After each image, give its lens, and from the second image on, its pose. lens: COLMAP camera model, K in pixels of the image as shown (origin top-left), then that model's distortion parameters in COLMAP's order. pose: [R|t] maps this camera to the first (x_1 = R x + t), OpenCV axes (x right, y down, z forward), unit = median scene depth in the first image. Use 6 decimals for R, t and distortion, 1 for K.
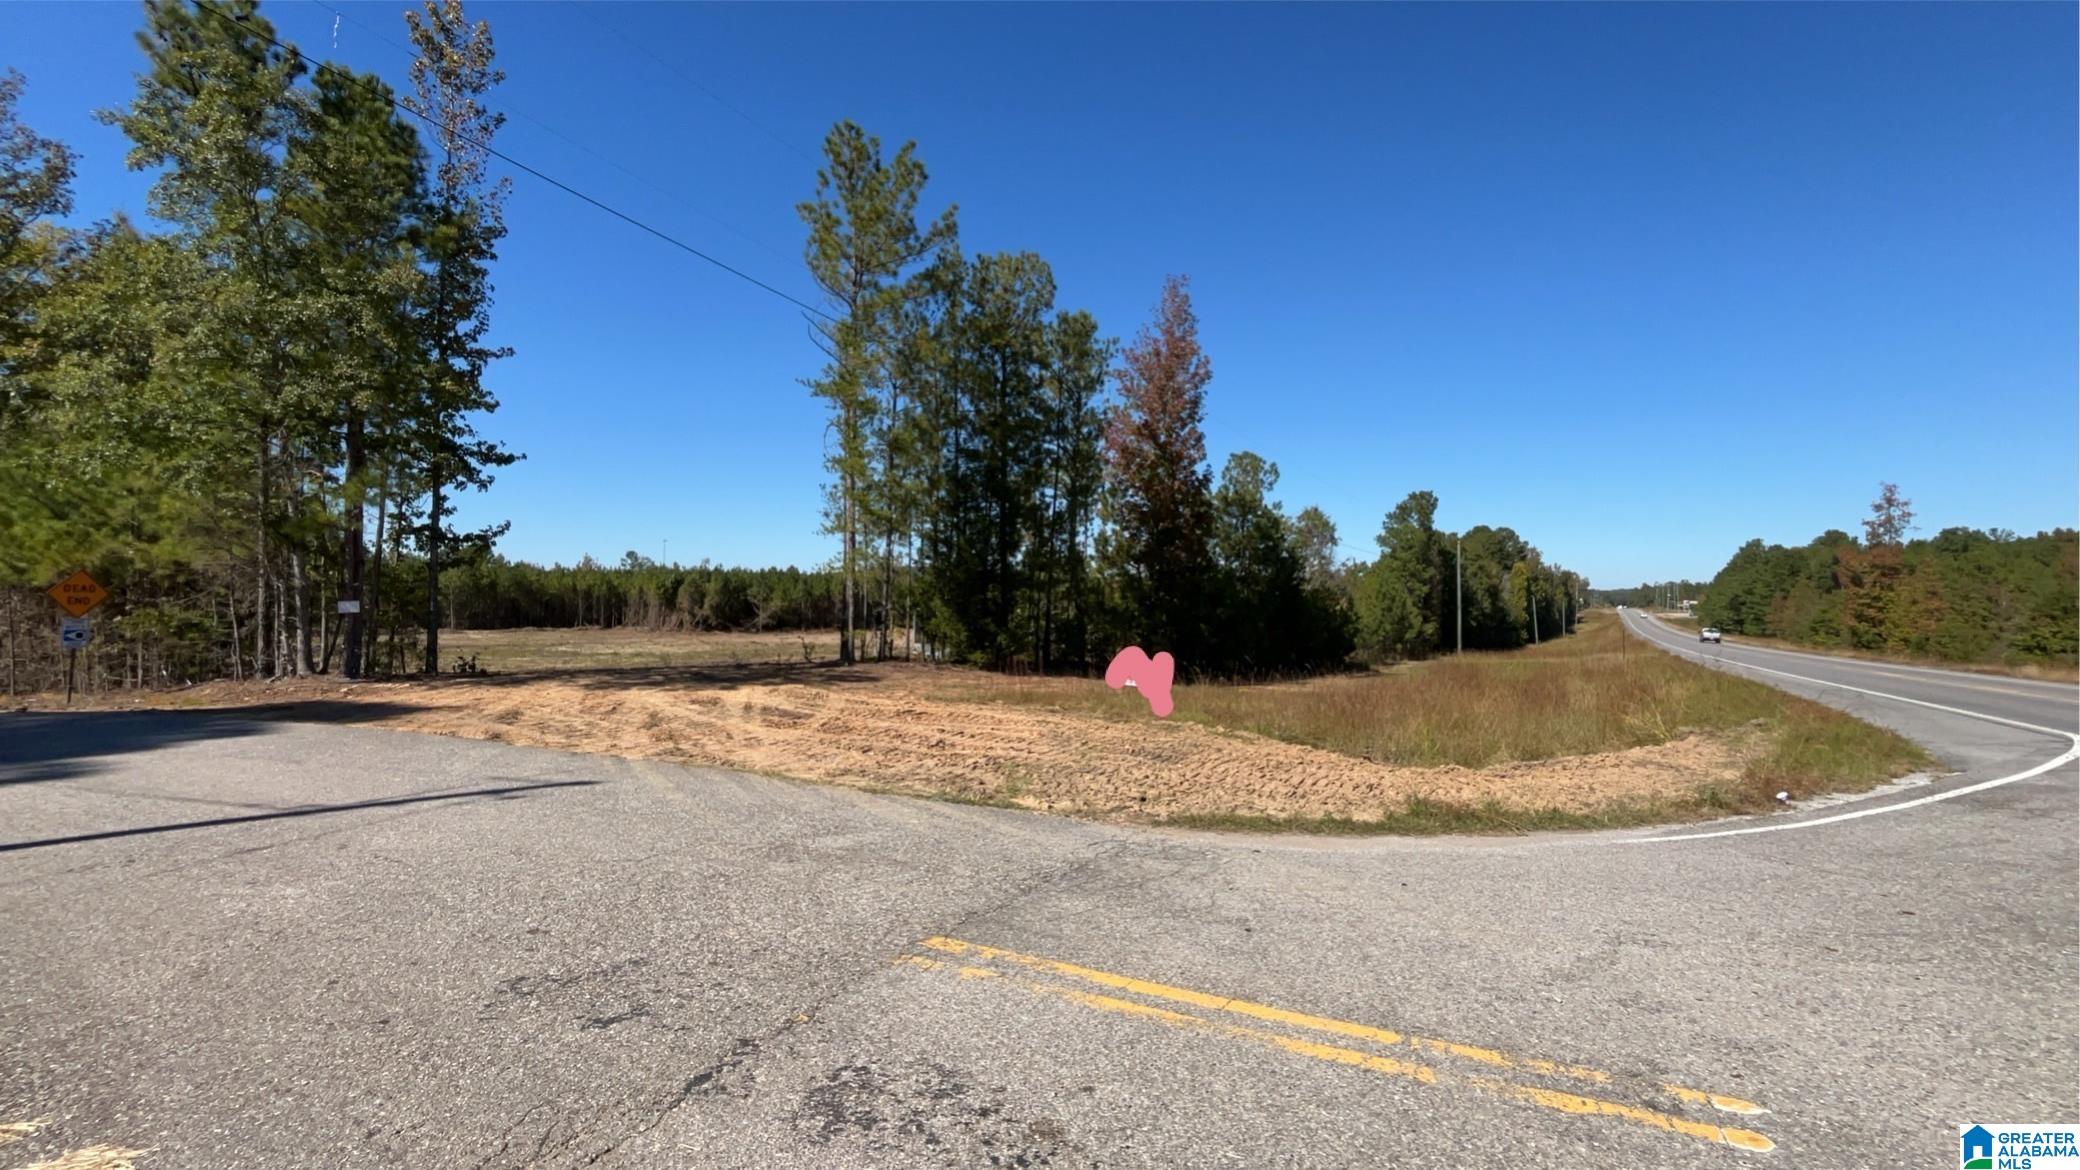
lens RADIAL K [[936.2, 0, 1037.6], [0, 936.2, 577.2], [0, 0, 1]] dist [0.004224, 0.001366]
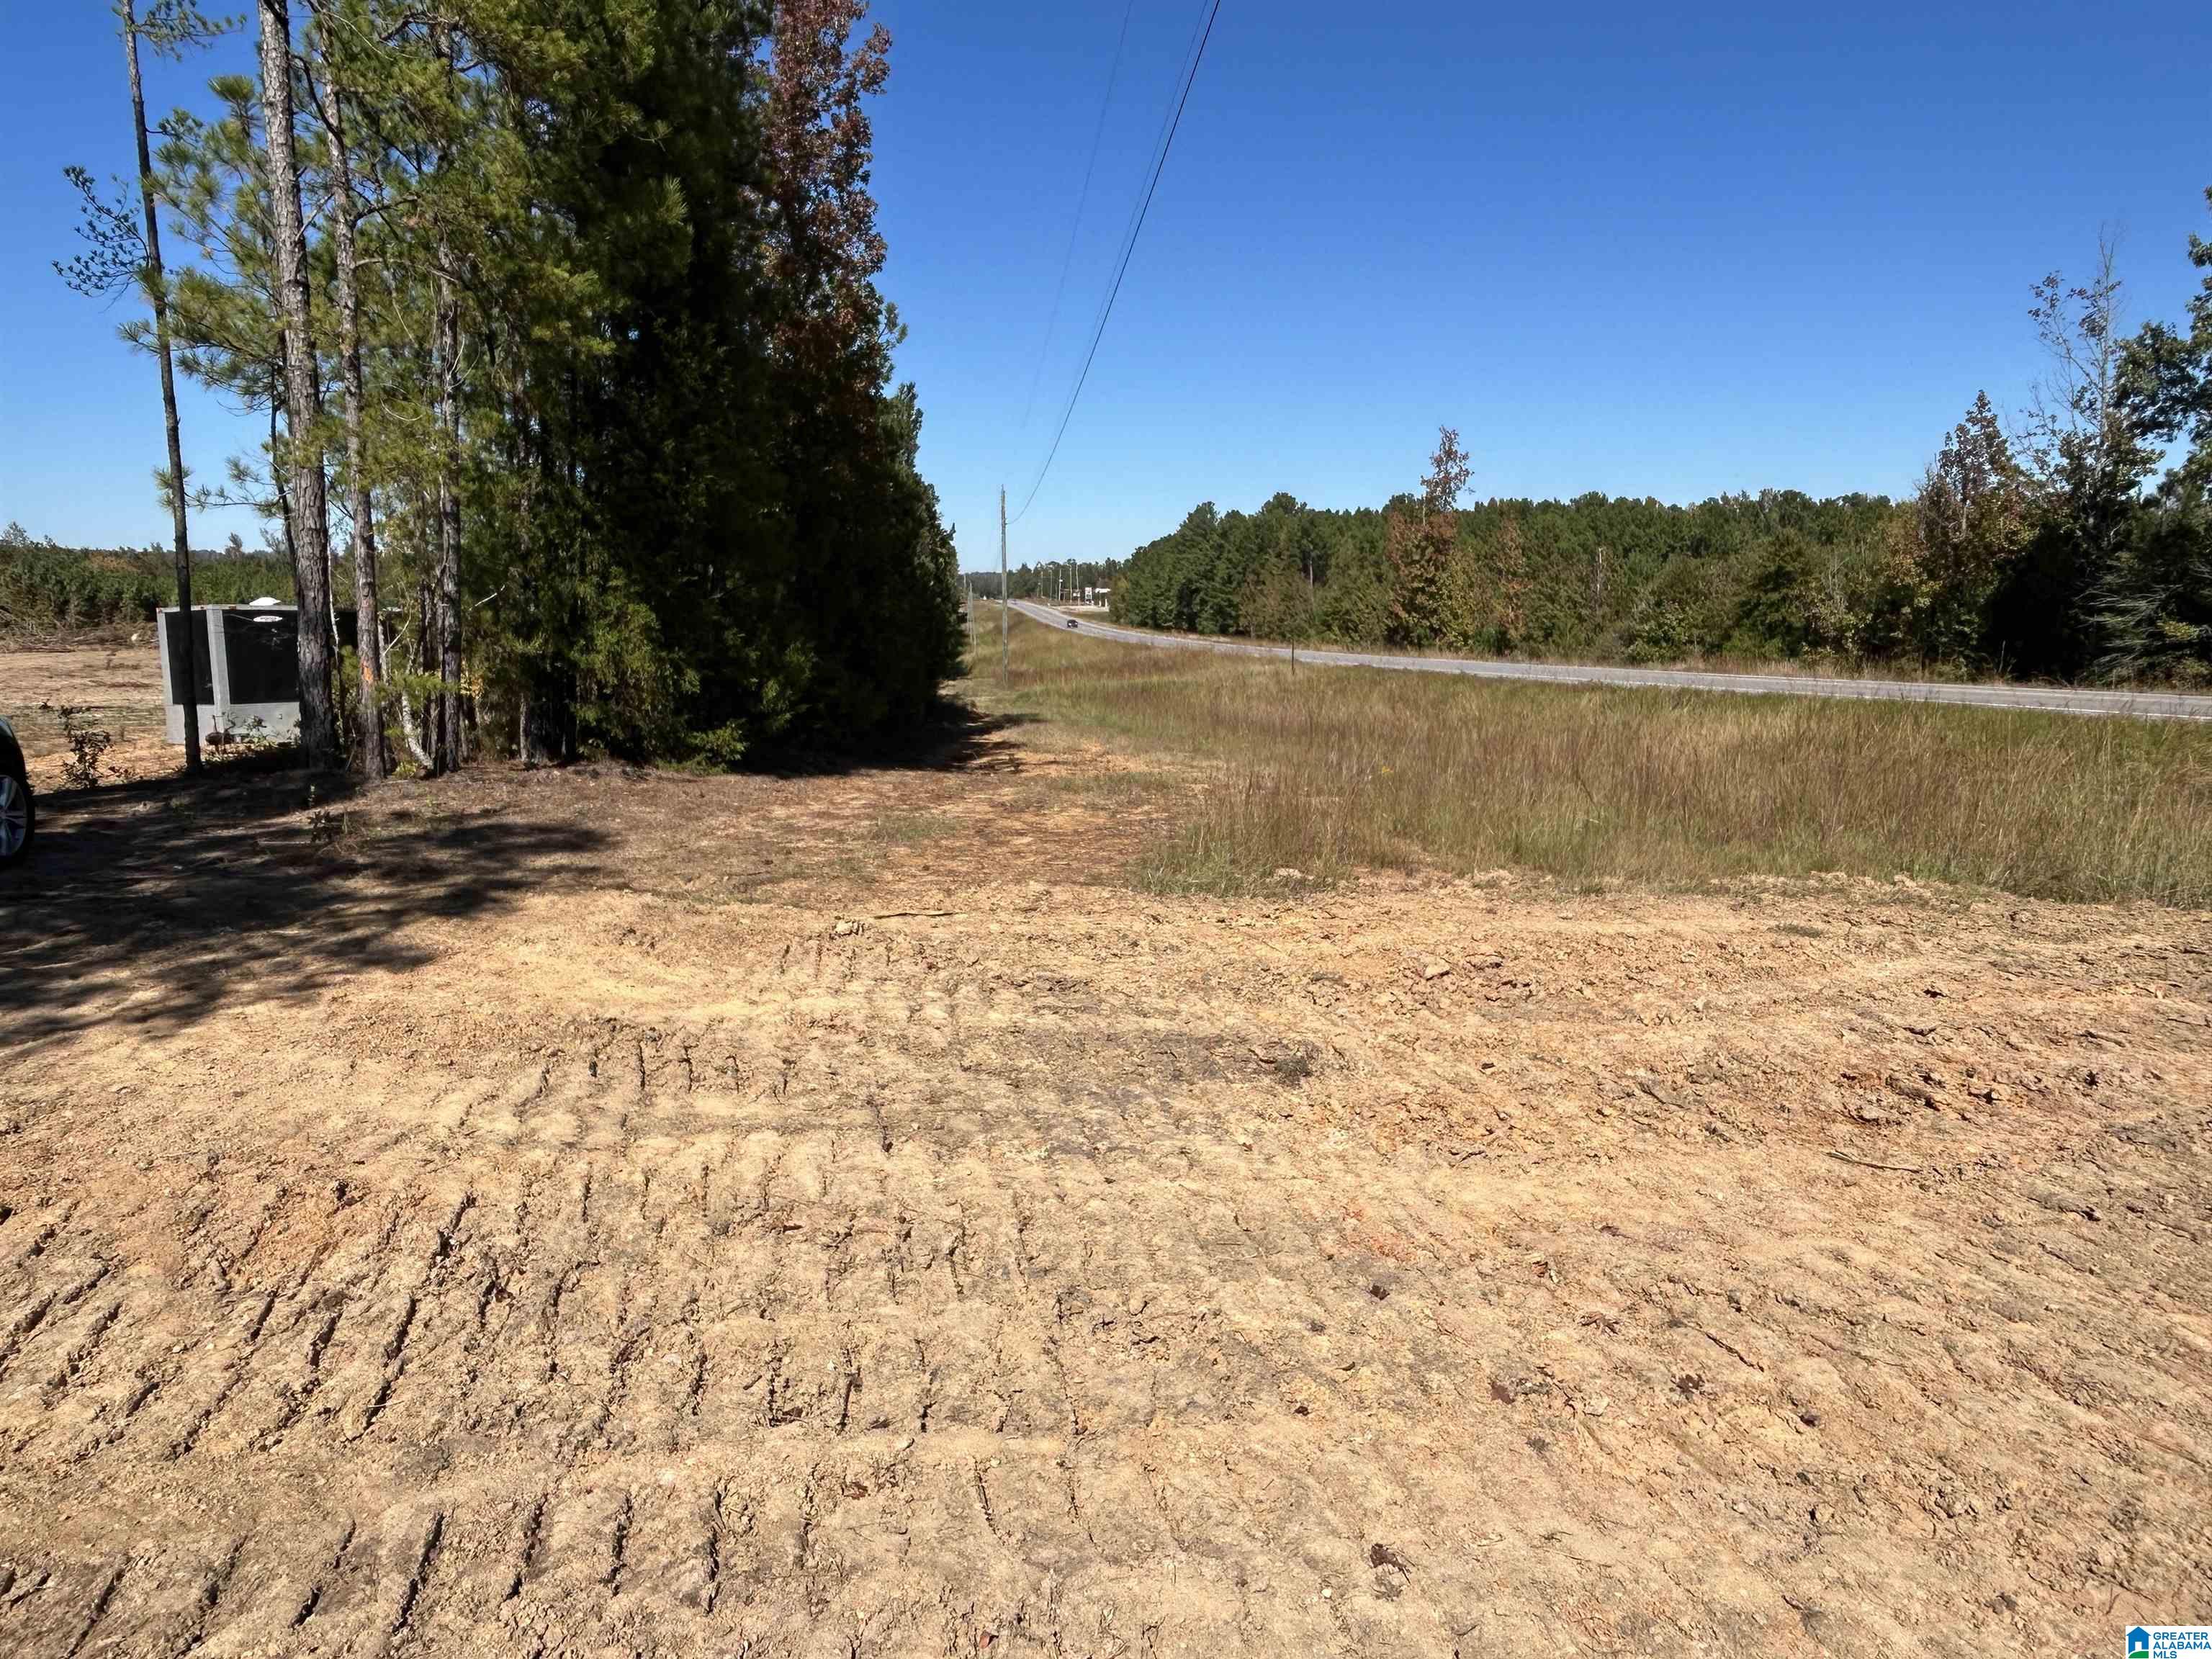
lens RADIAL K [[1531.8, 0, 1114.4], [0, 1531.8, 834.1], [0, 0, 1]] dist [0.000541, -0.007712]
pose [[0.788289, -0.102534, 0.606702, -0.066030], [-0.008961, 0.984000, 0.177942, 0.003315], [-0.615240, -0.145706, 0.774758, 0.094614]]
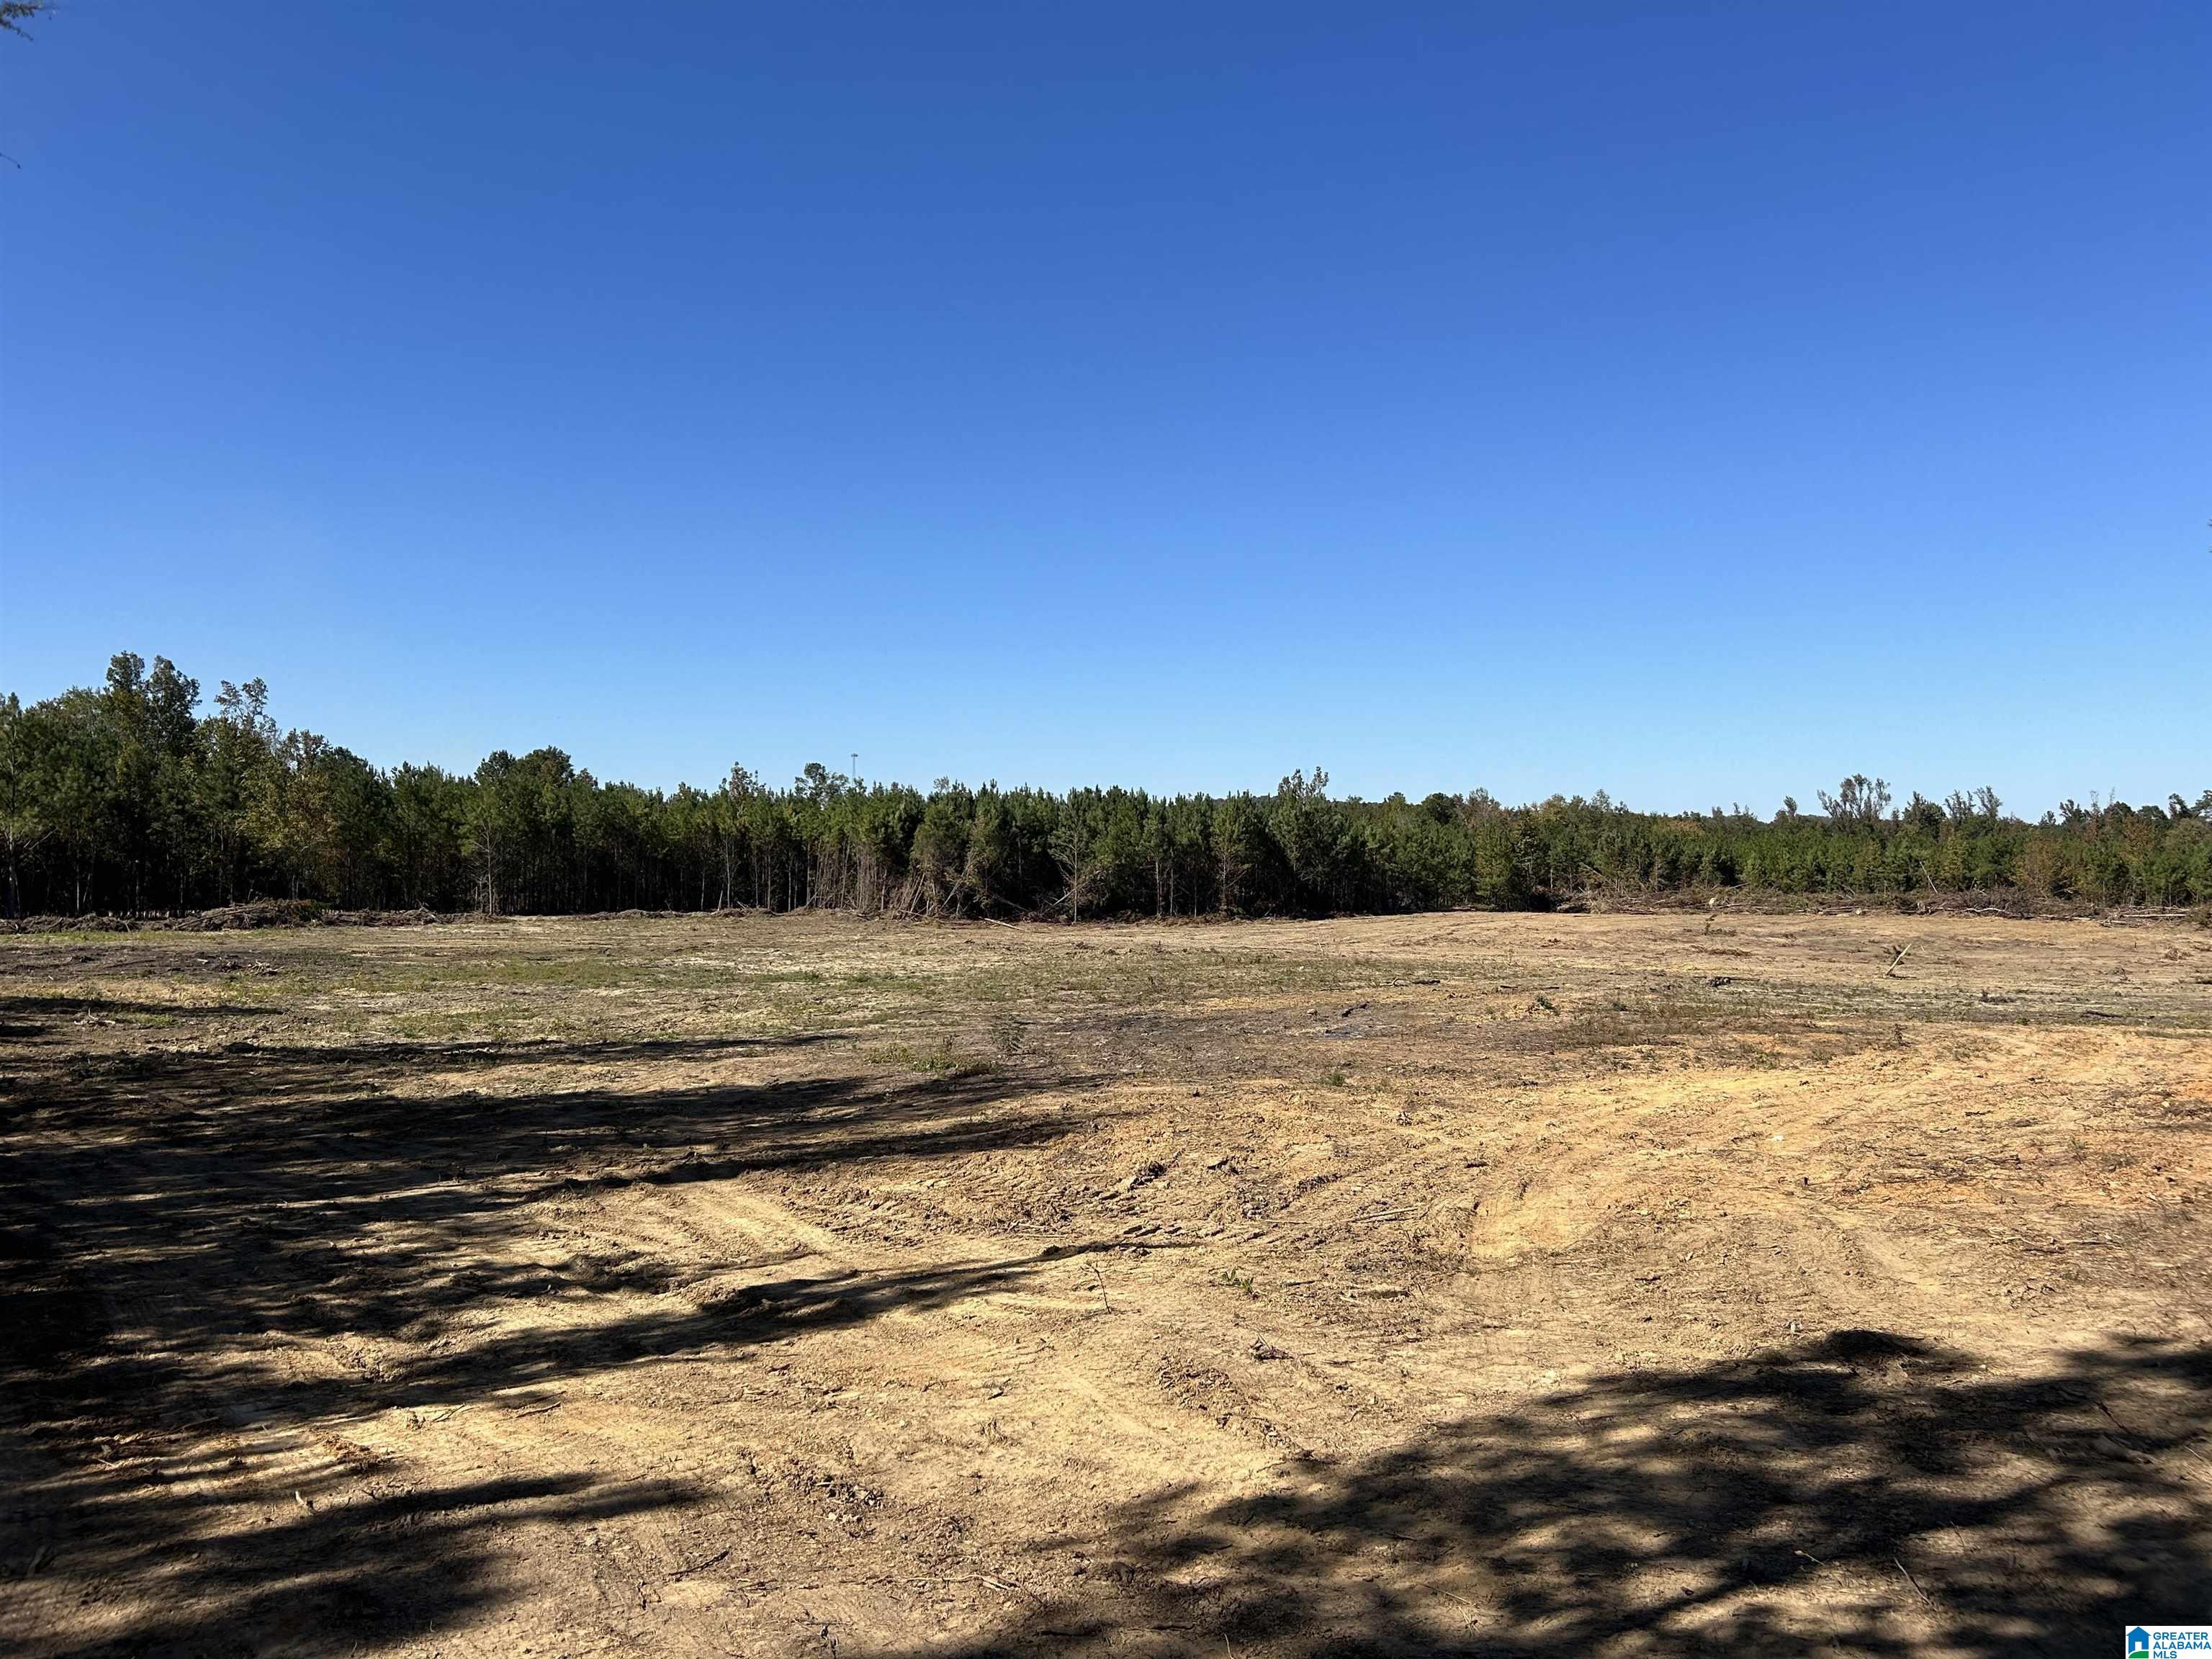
lens RADIAL K [[1650.2, 0, 1101.2], [0, 1650.2, 844.1], [0, 0, 1]] dist [0.071643, -0.019892]
pose [[0.974388, -0.003039, -0.224852, -0.095464], [0.006544, 0.999868, 0.014844, 0.006571], [0.224777, -0.015935, 0.974280, 0.184928]]
